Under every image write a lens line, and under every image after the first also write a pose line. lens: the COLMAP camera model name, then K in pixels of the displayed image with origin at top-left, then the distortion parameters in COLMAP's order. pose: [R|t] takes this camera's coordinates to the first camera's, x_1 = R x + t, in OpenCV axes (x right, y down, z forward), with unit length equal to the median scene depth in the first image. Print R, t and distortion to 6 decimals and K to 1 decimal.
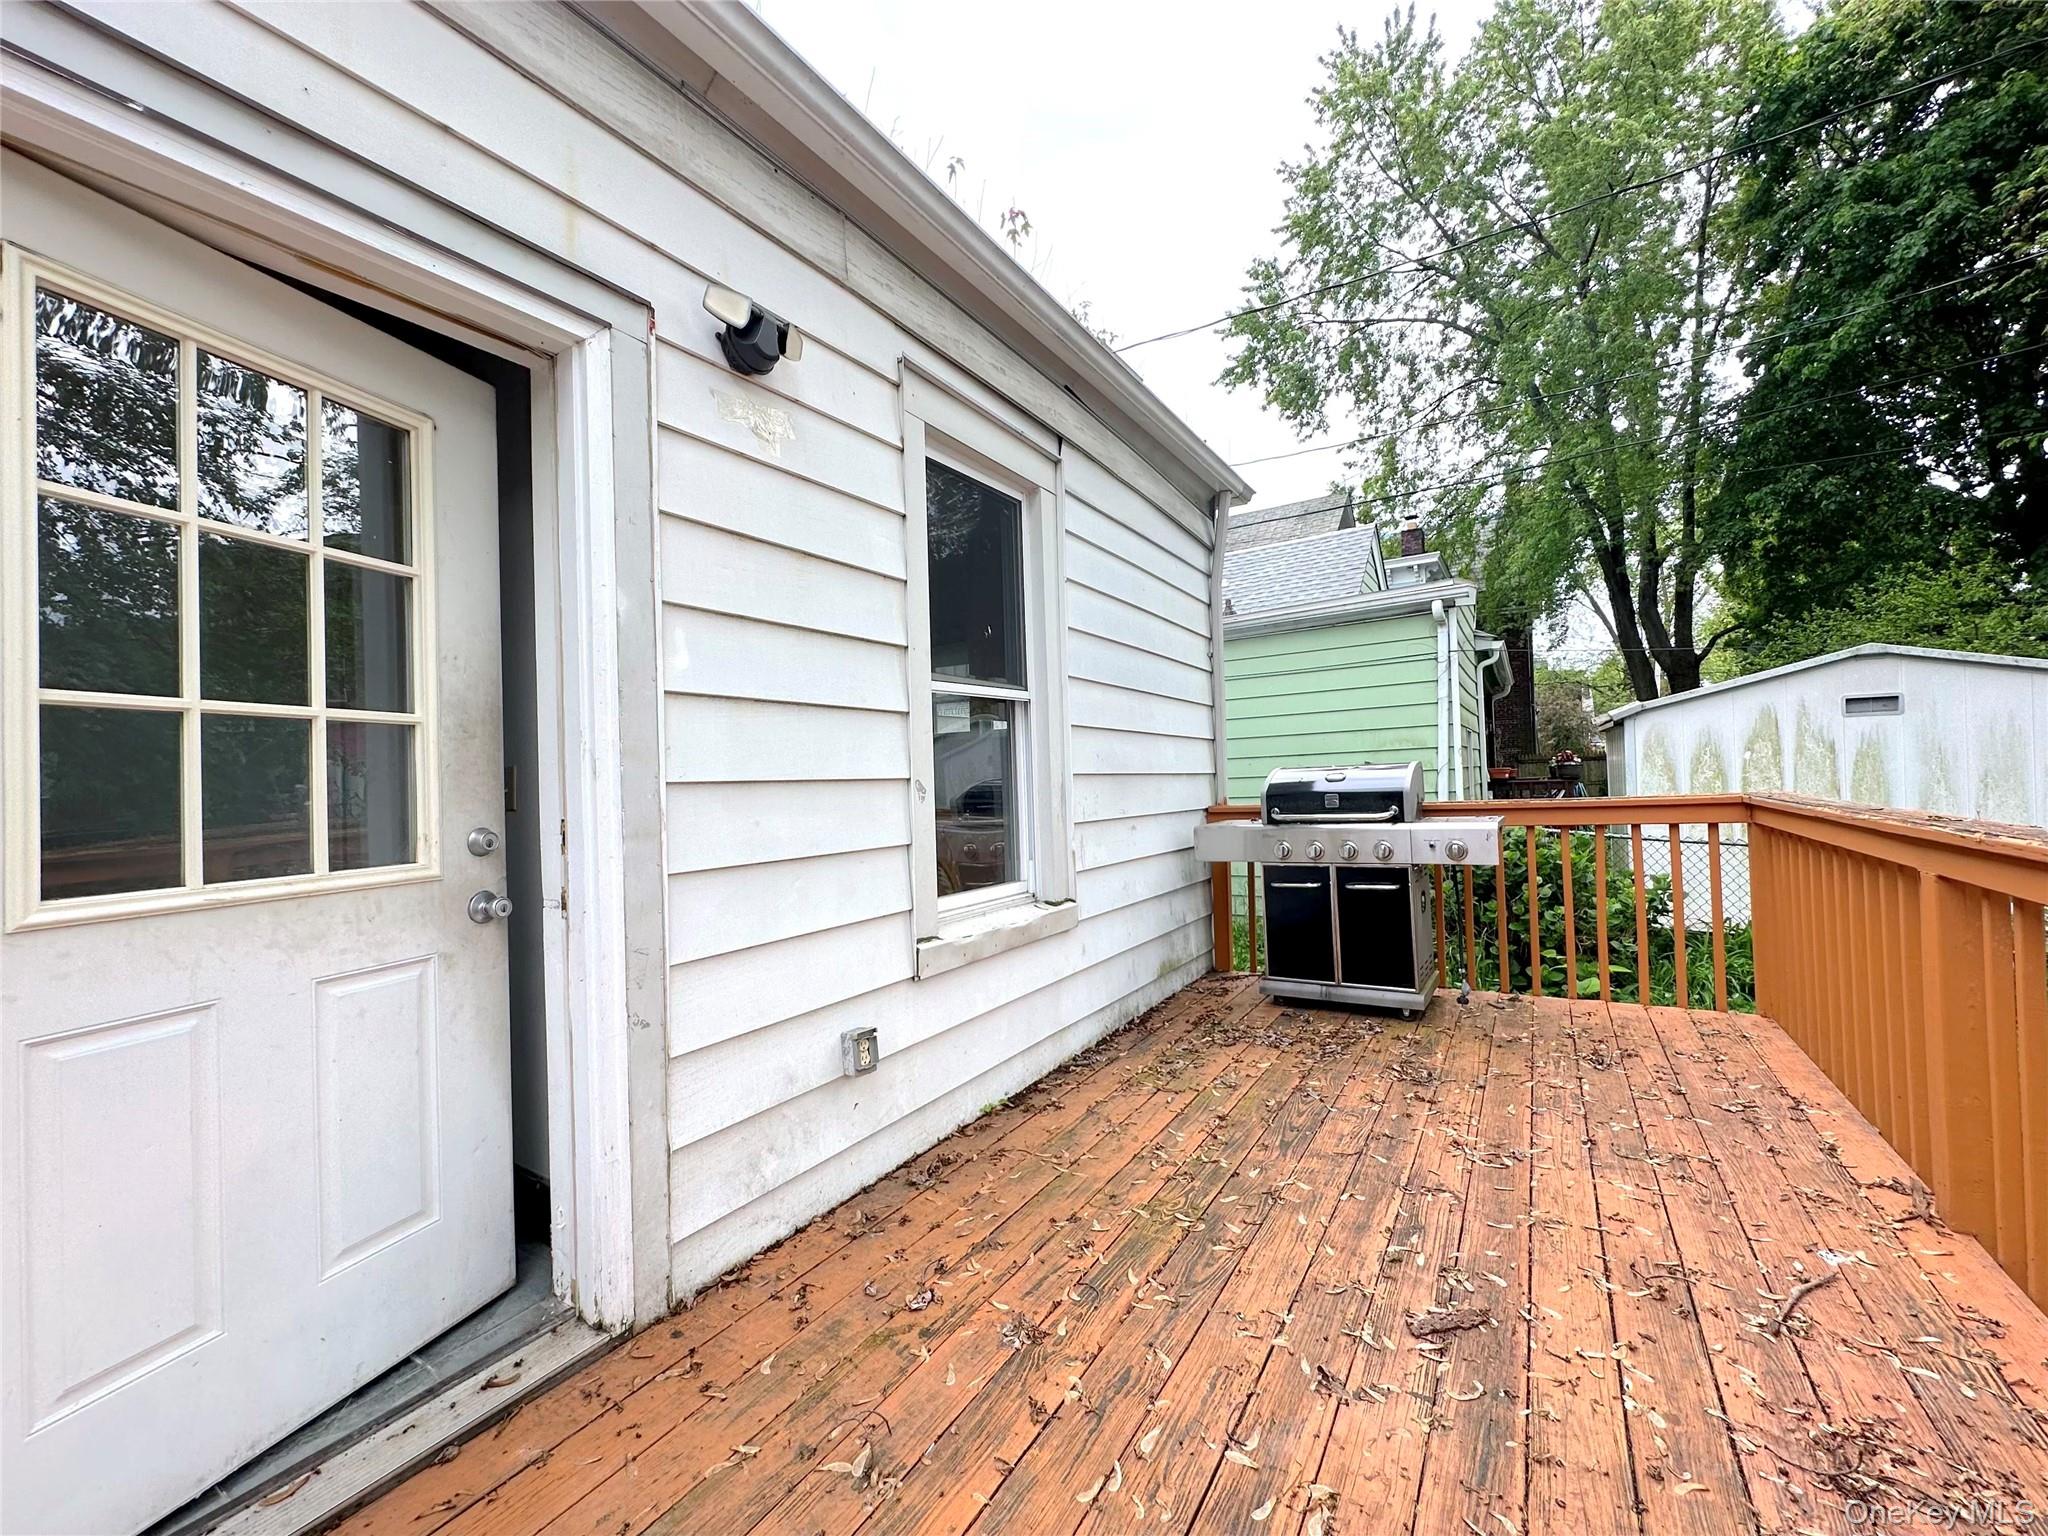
lens RADIAL K [[819.7, 0, 1019.1], [0, 819.7, 768.0], [0, 0, 1]] dist [-0.001580, 0.000067]
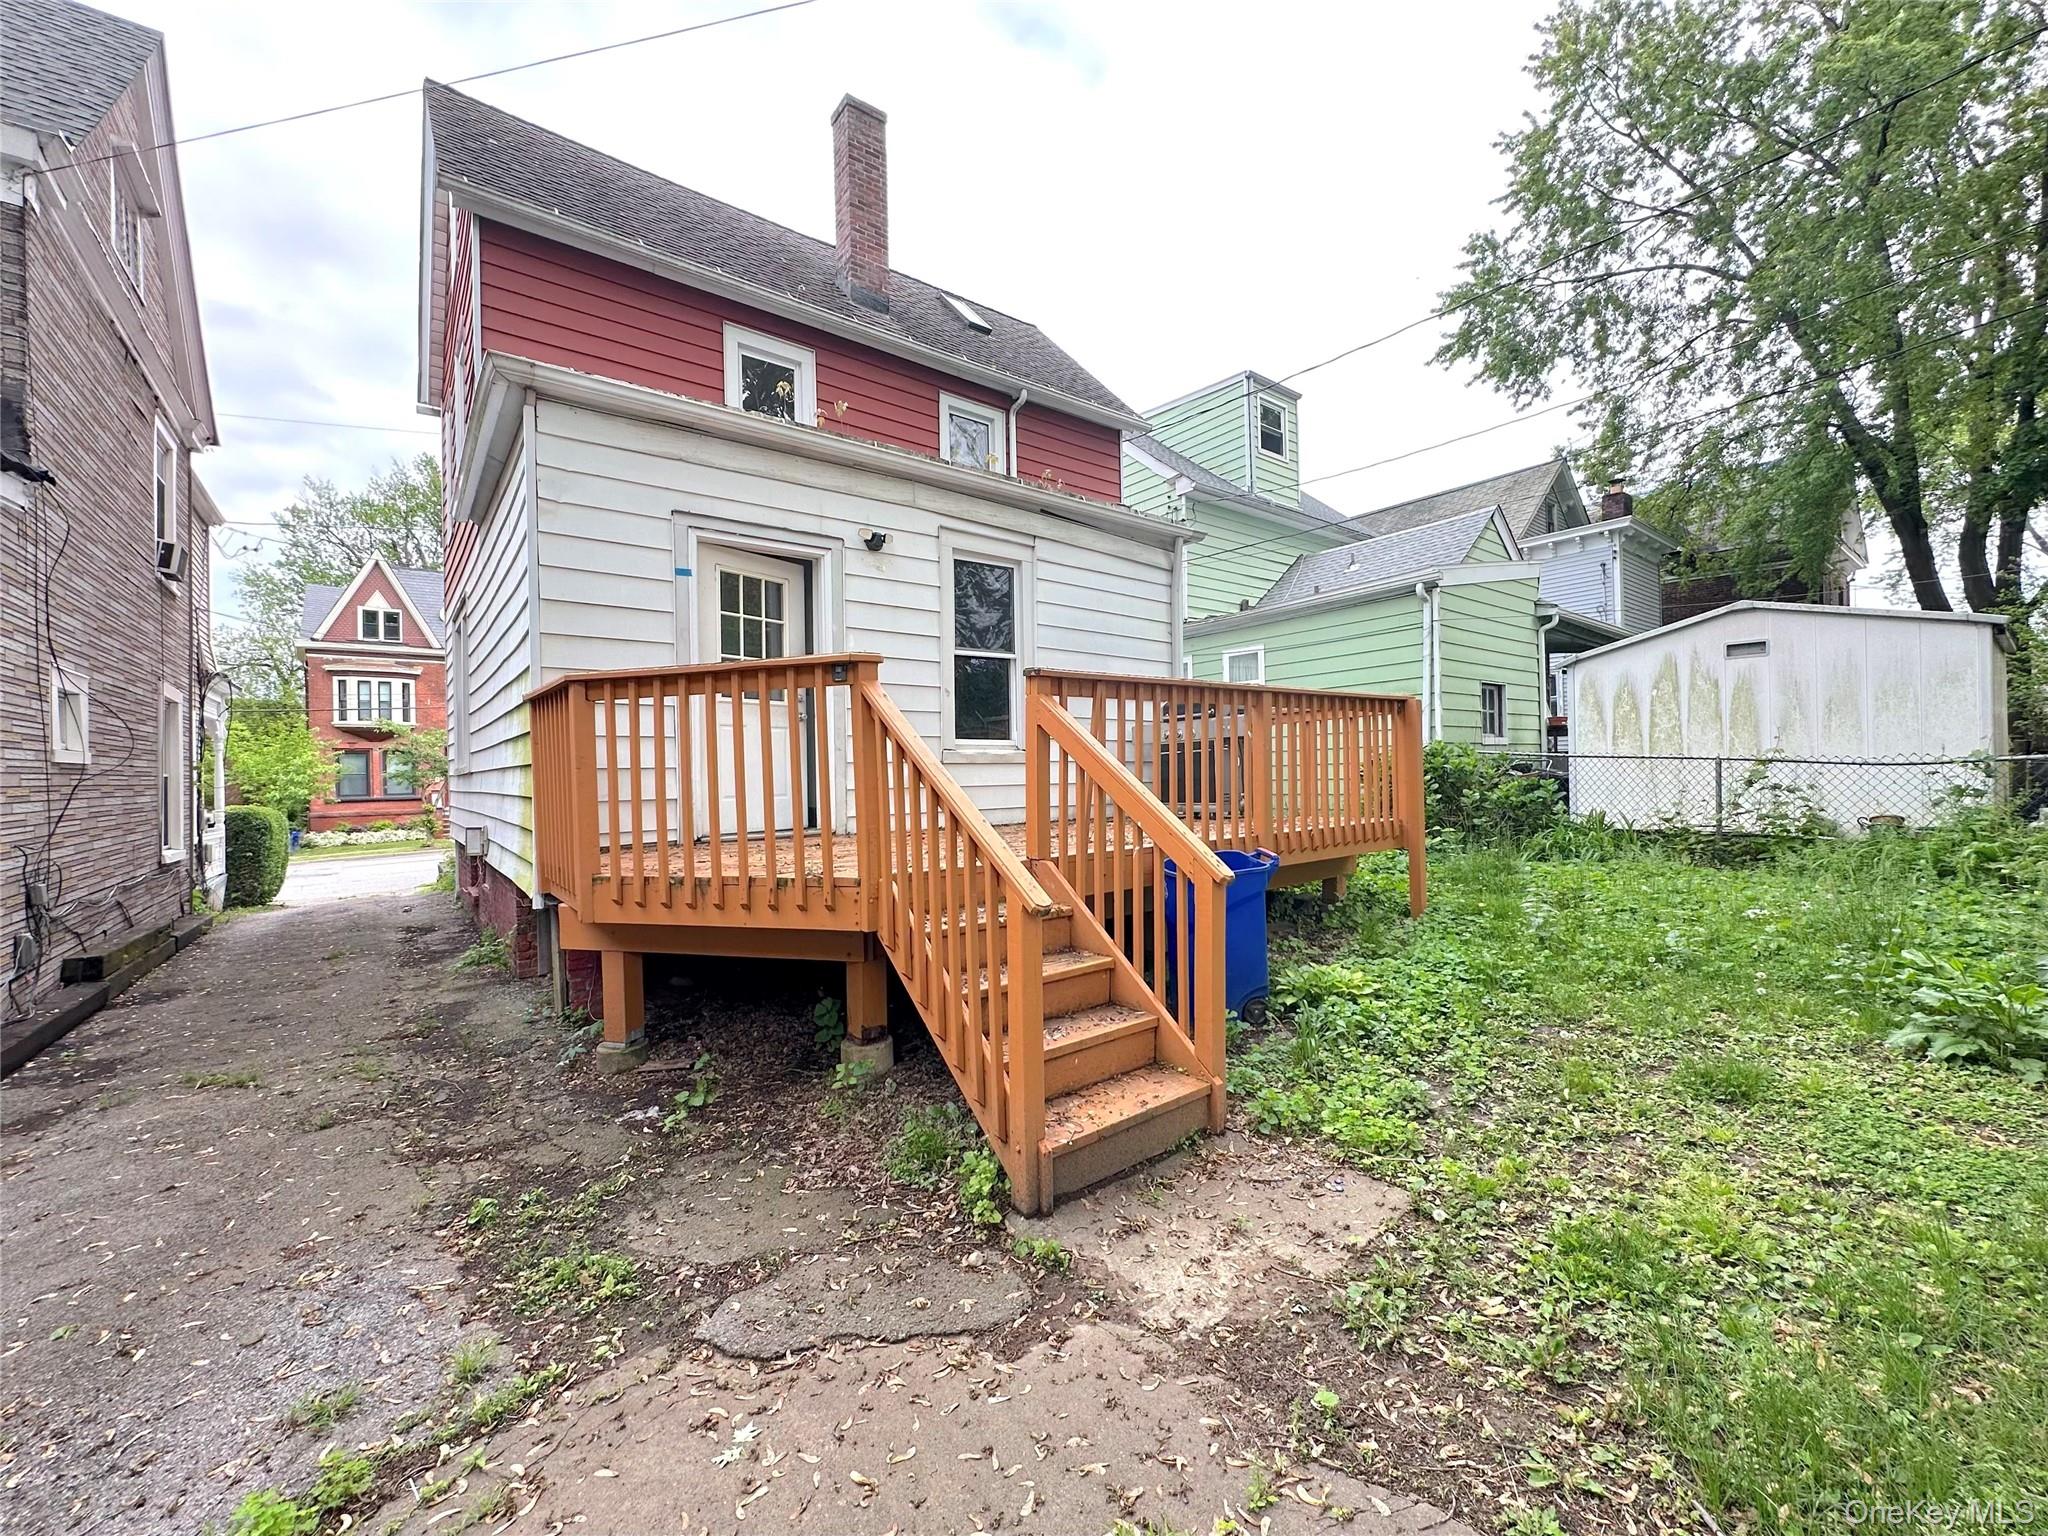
lens RADIAL K [[819.7, 0, 1015.4], [0, 819.7, 768.1], [0, 0, 1]] dist [-0.001580, 0.000067]
pose [[0.940709, 0.012591, -0.338980, 0.113129], [-0.006902, 0.999814, 0.017985, 0.025512], [0.339144, -0.014579, 0.940622, -0.160358]]
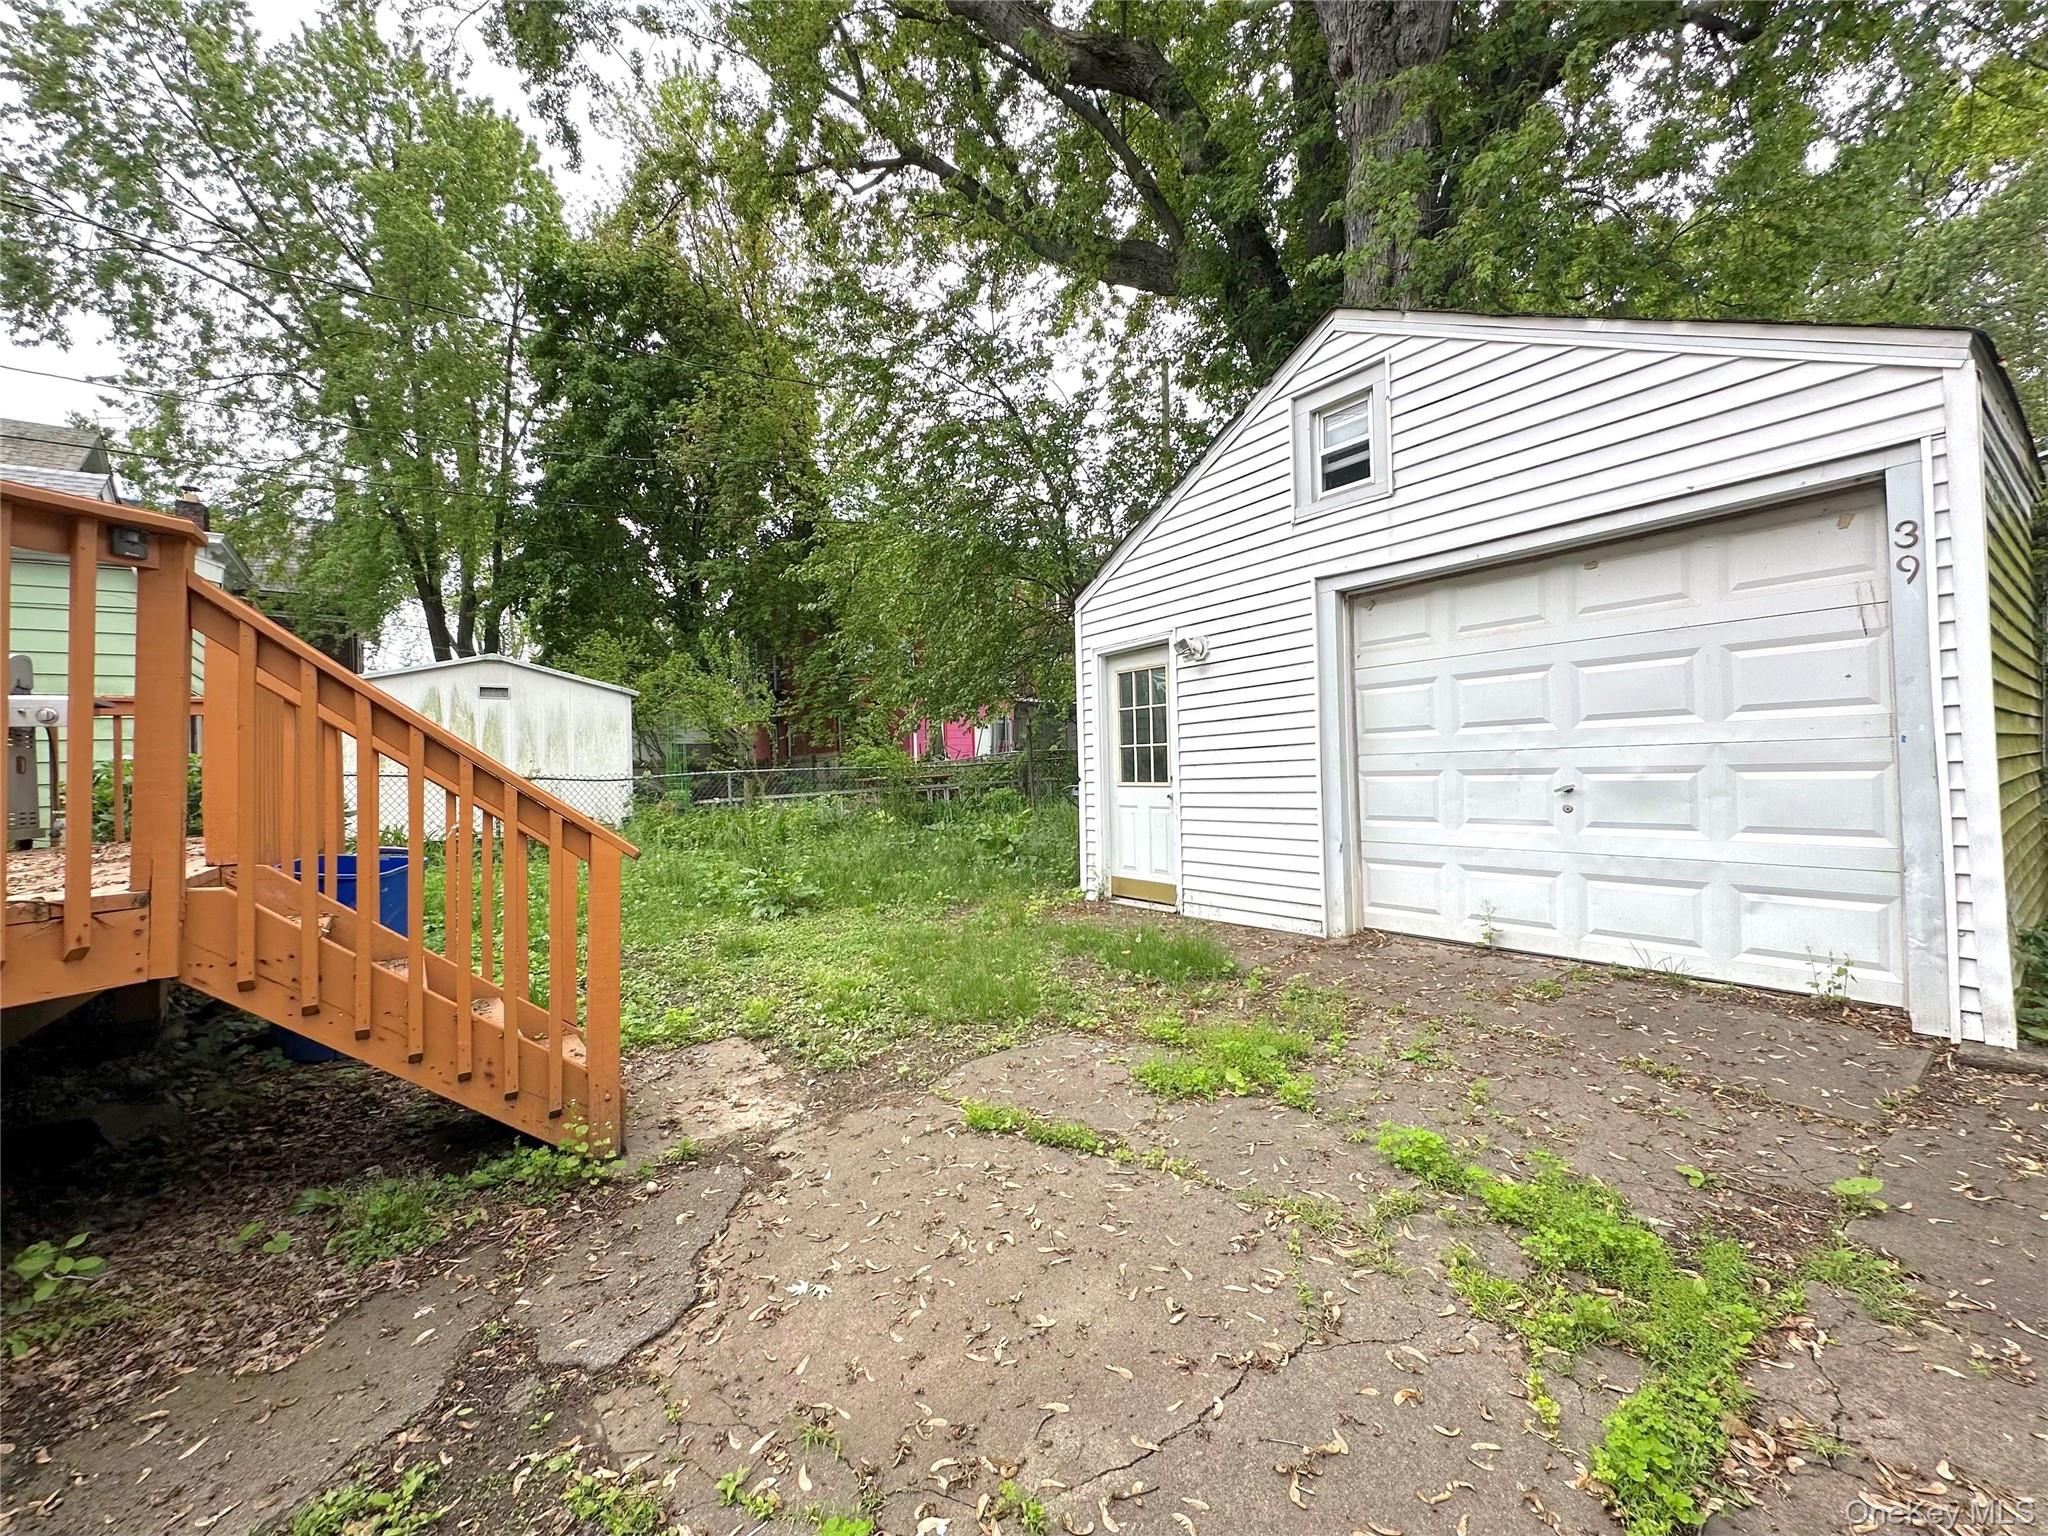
lens RADIAL K [[819.7, 0, 1030.2], [0, 819.7, 768.2], [0, 0, 1]] dist [-0.001580, 0.000067]
pose [[0.355578, 0.032586, 0.934078, -0.021167], [0.011369, 0.999167, -0.039184, 0.040489], [-0.934577, 0.024552, 0.354912, -0.150808]]
